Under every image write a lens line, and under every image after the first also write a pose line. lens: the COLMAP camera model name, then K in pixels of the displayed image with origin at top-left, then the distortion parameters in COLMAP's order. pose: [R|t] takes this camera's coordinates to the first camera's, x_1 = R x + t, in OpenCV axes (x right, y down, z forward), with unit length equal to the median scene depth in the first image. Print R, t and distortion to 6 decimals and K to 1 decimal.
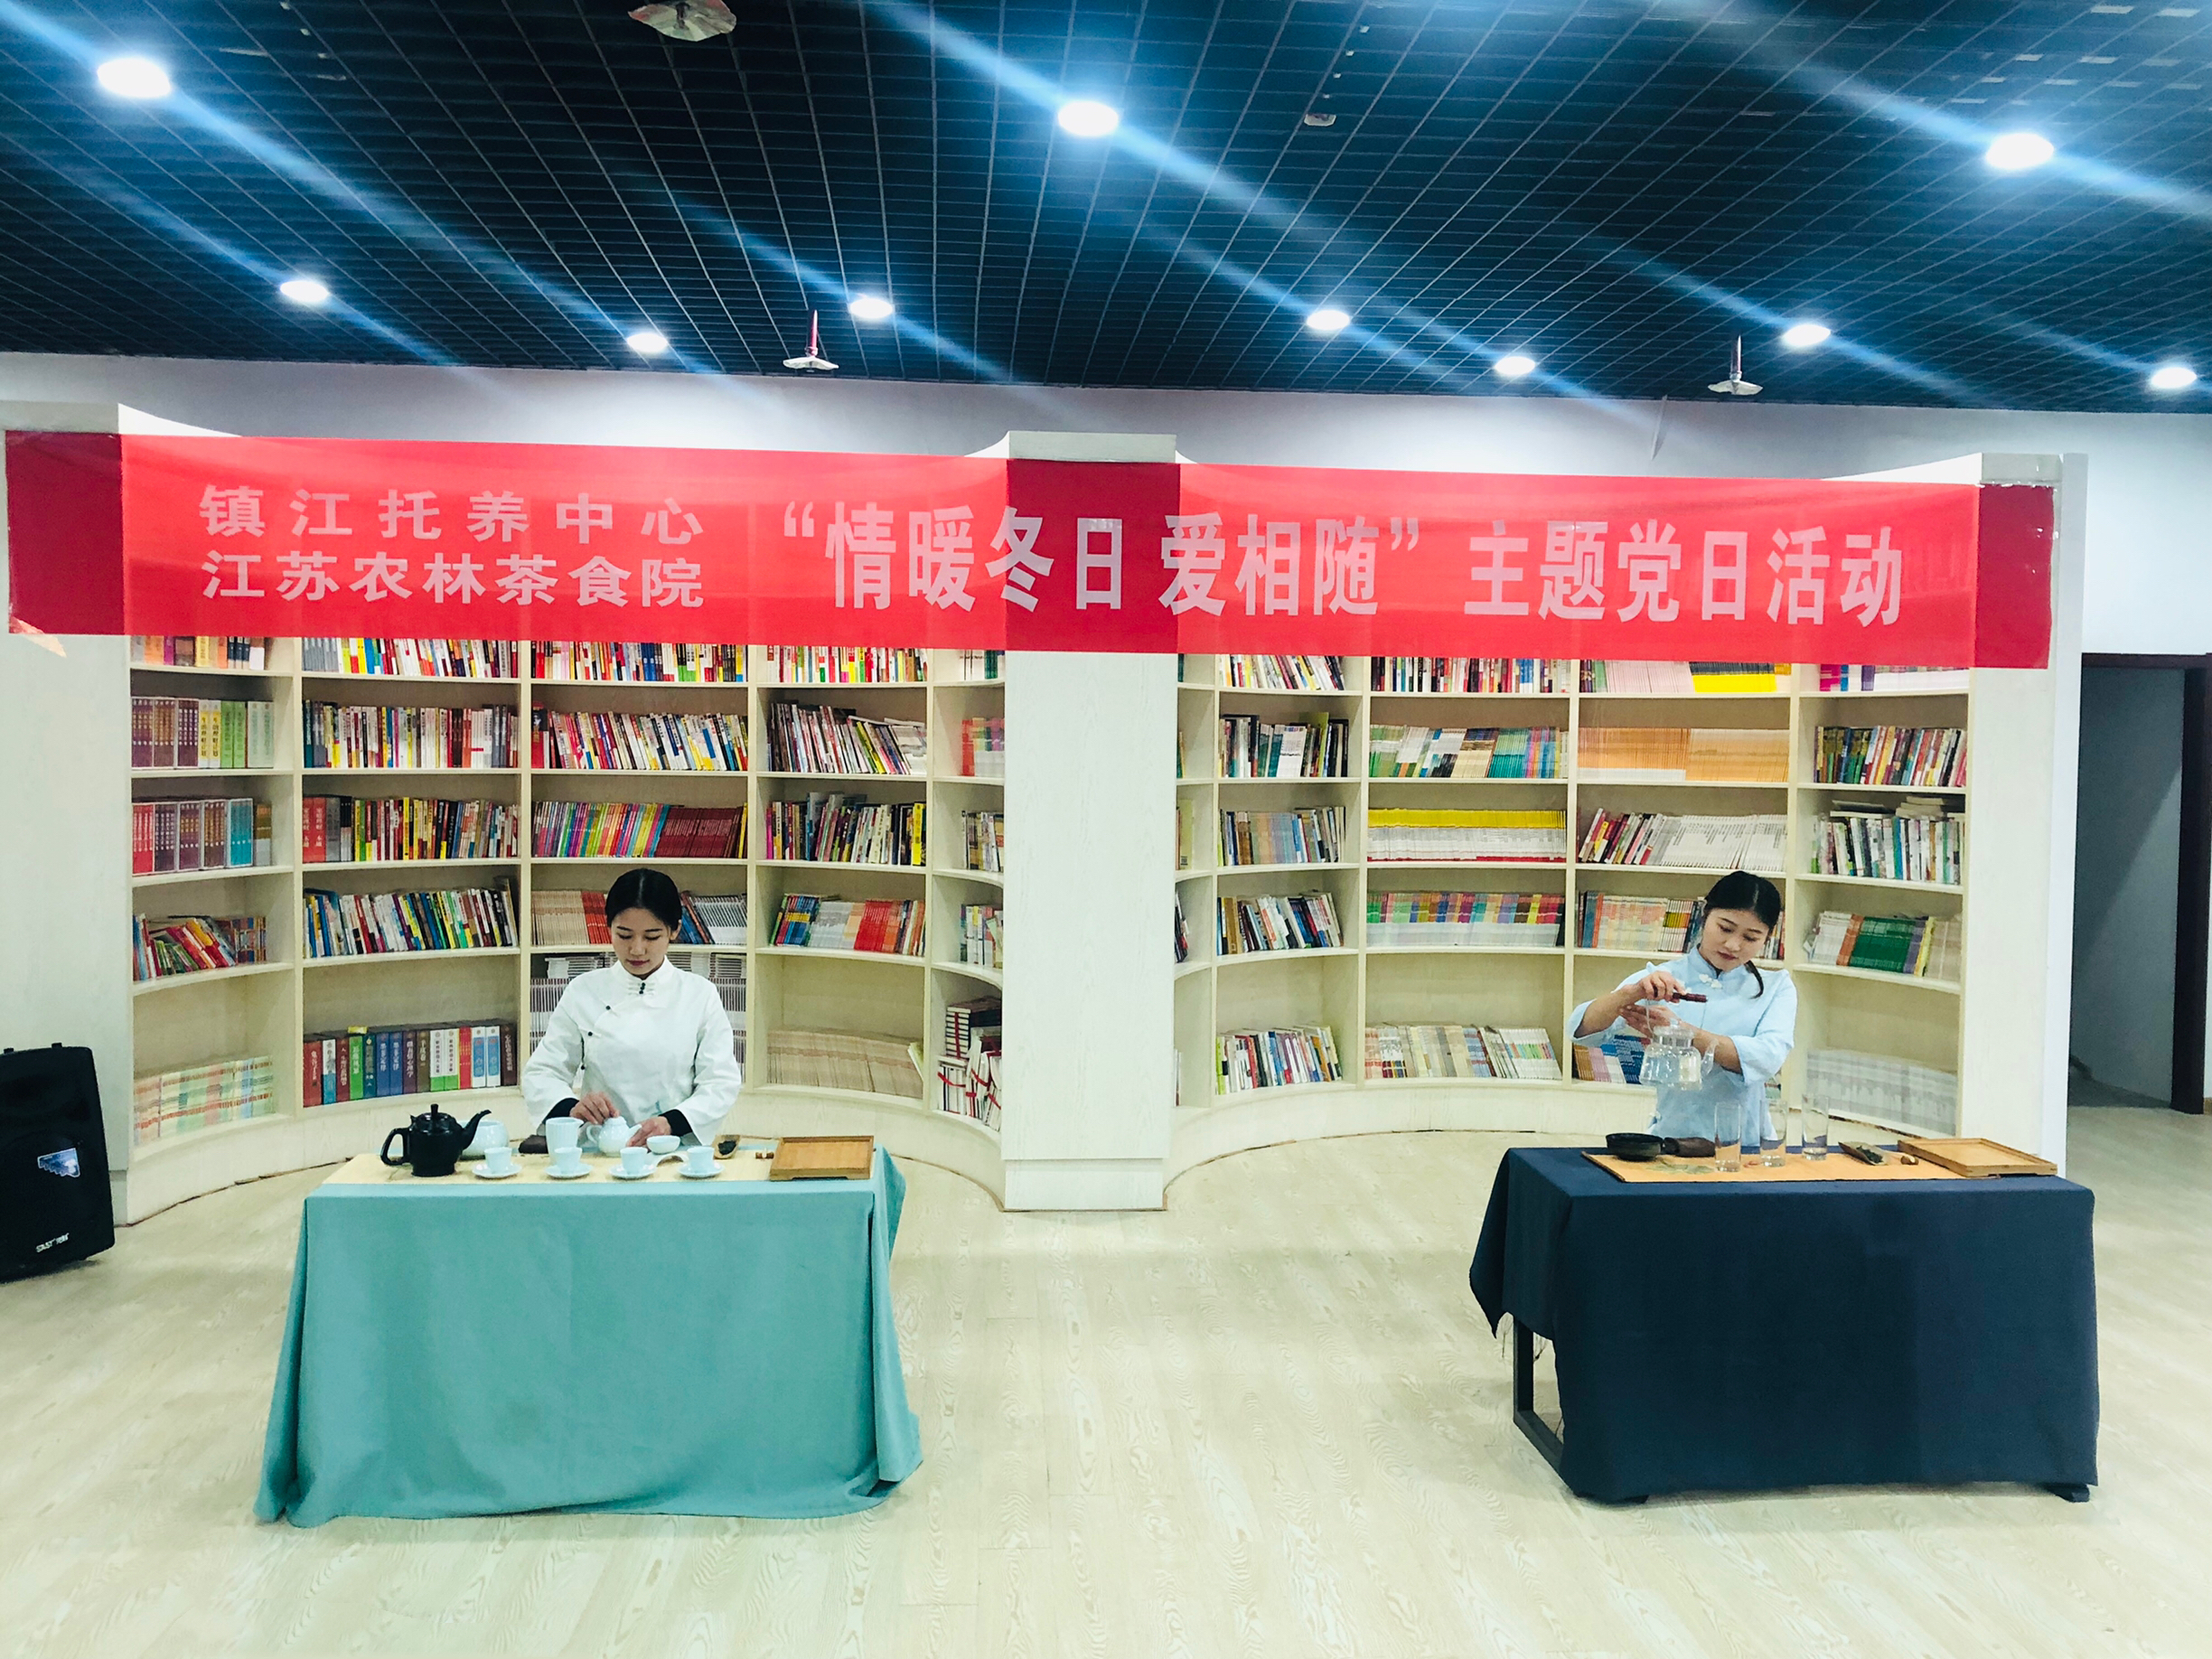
lens RADIAL K [[1969.4, 0, 1119.3], [0, 1969.4, 838.4], [0, 0, 1]] dist [-0.003960, -0.041060]
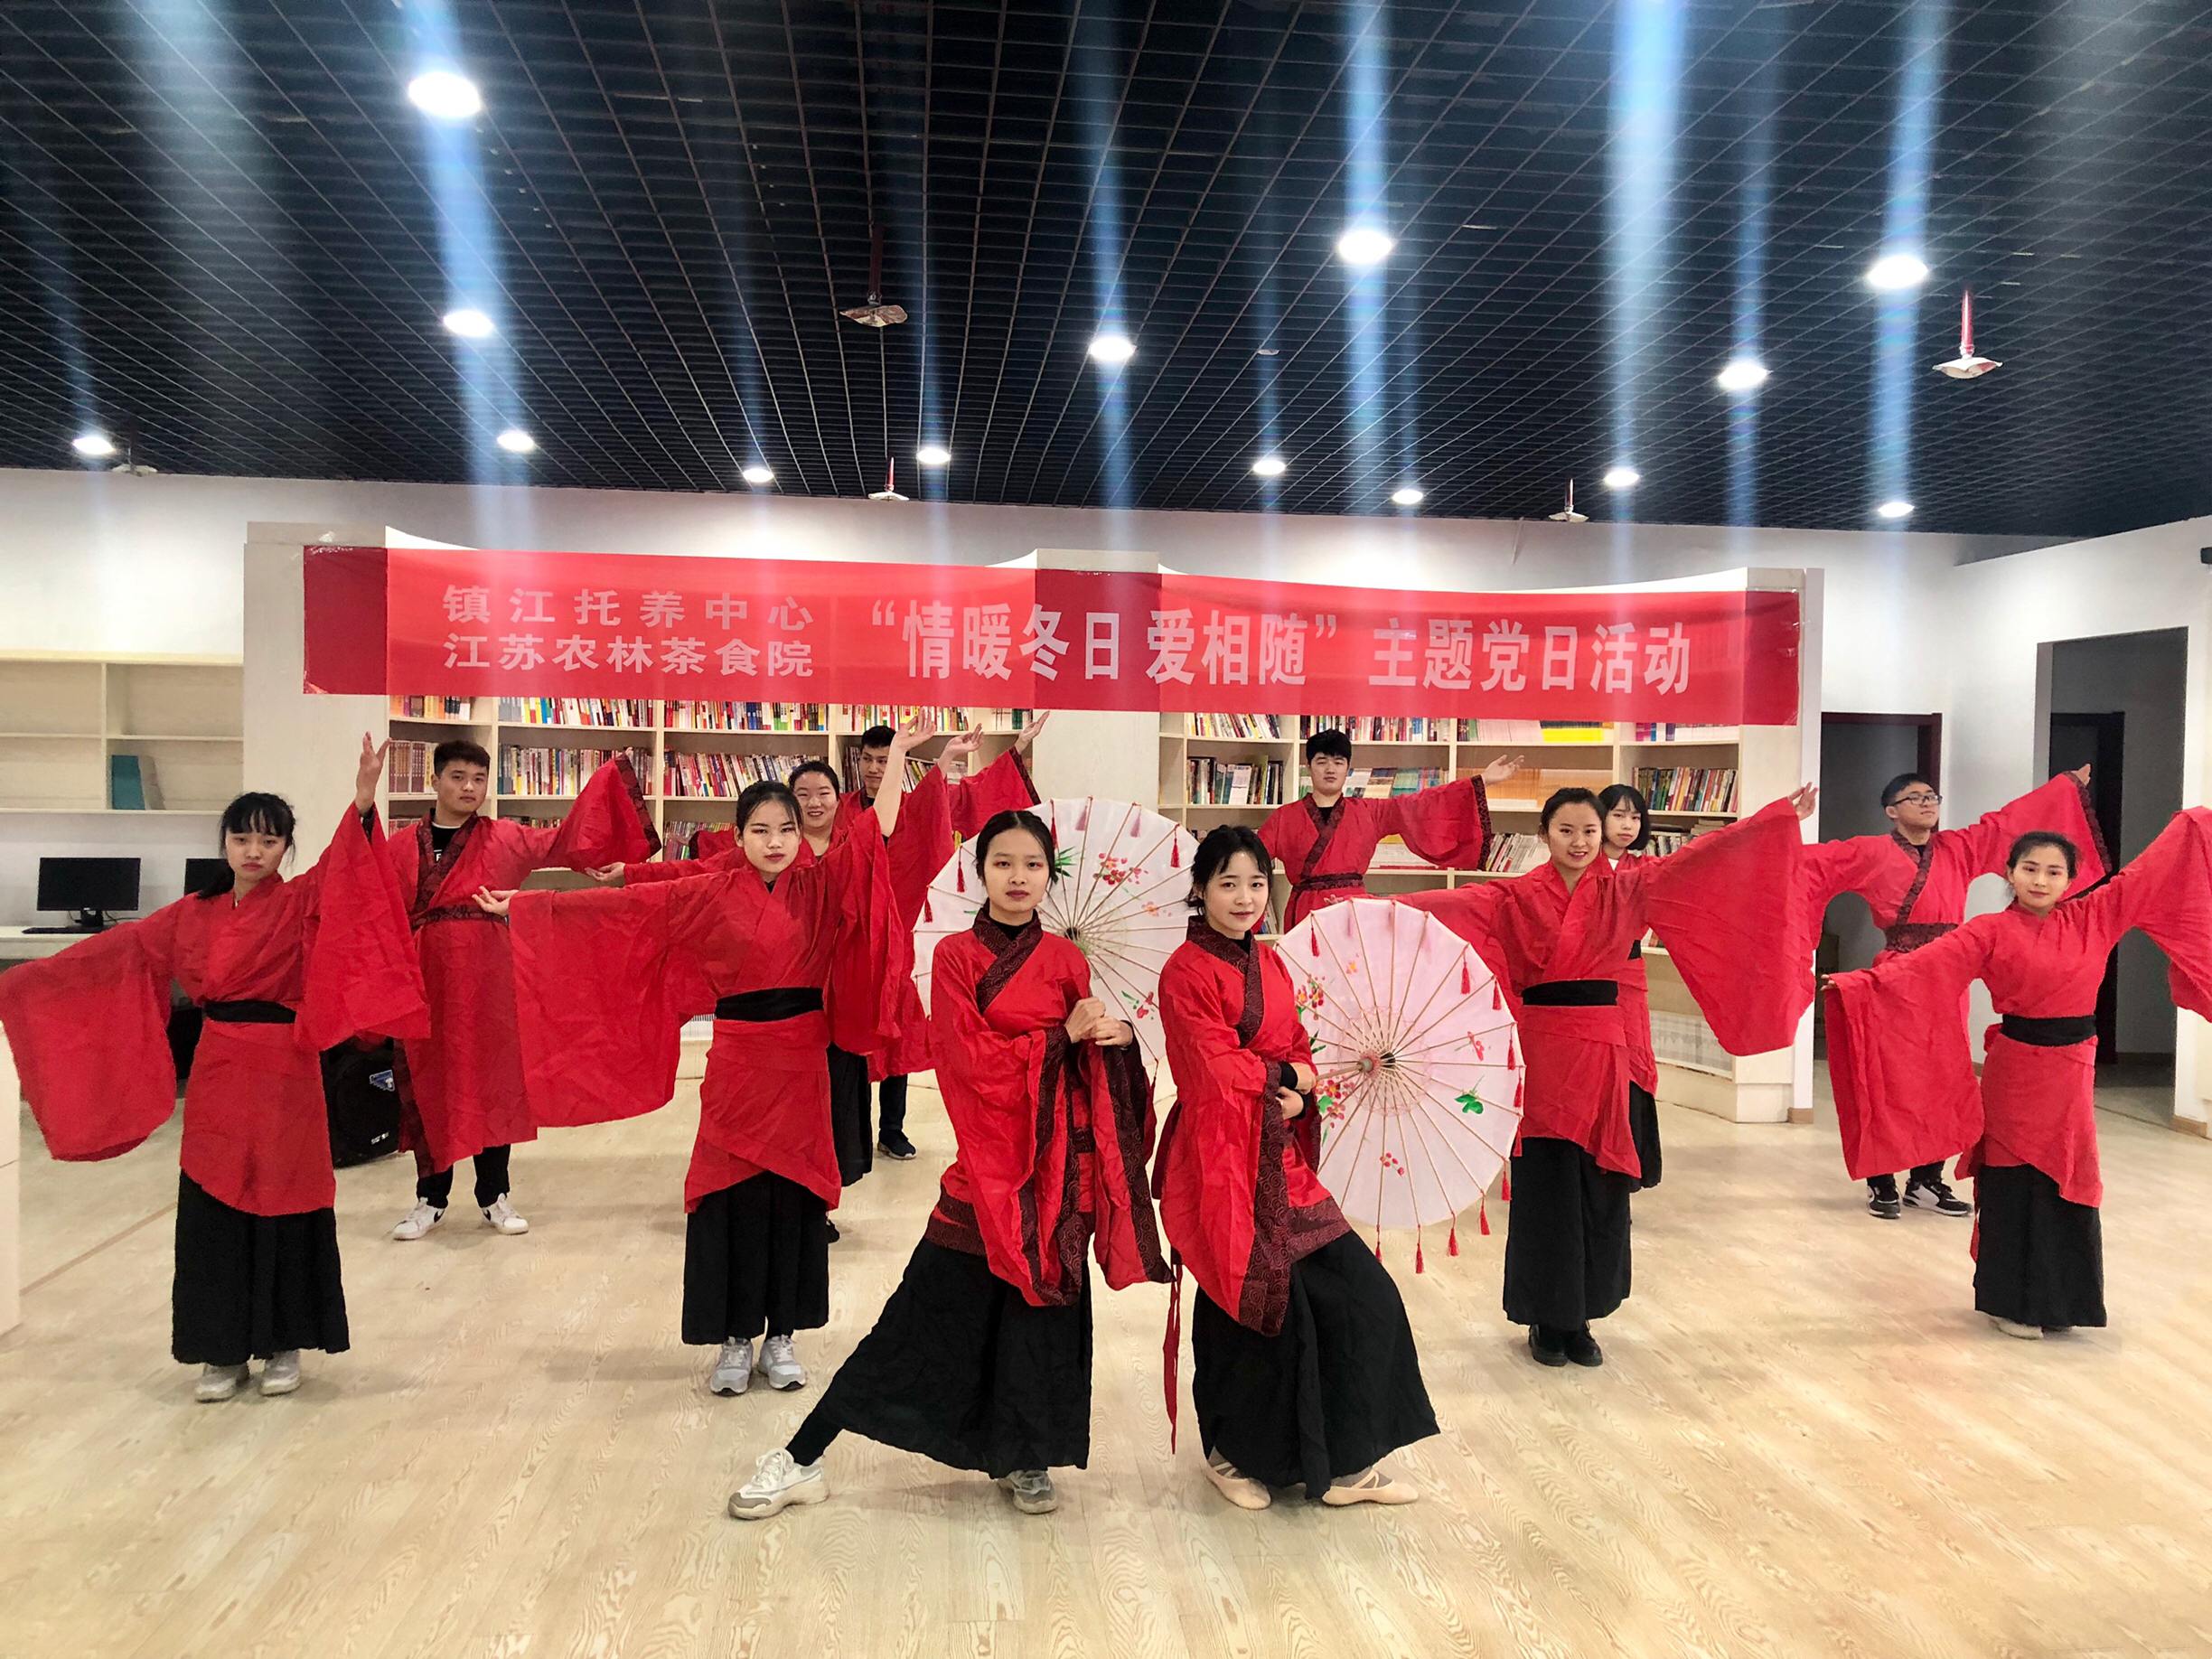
lens RADIAL K [[1782.9, 0, 1114.8], [0, 1782.9, 829.3], [0, 0, 1]] dist [-0.012317, 0.006980]
pose [[0.999612, 0.003061, 0.027669, -0.033997], [-0.002457, 0.999758, -0.021864, 0.013670], [-0.027729, 0.021788, 0.999378, -0.220830]]
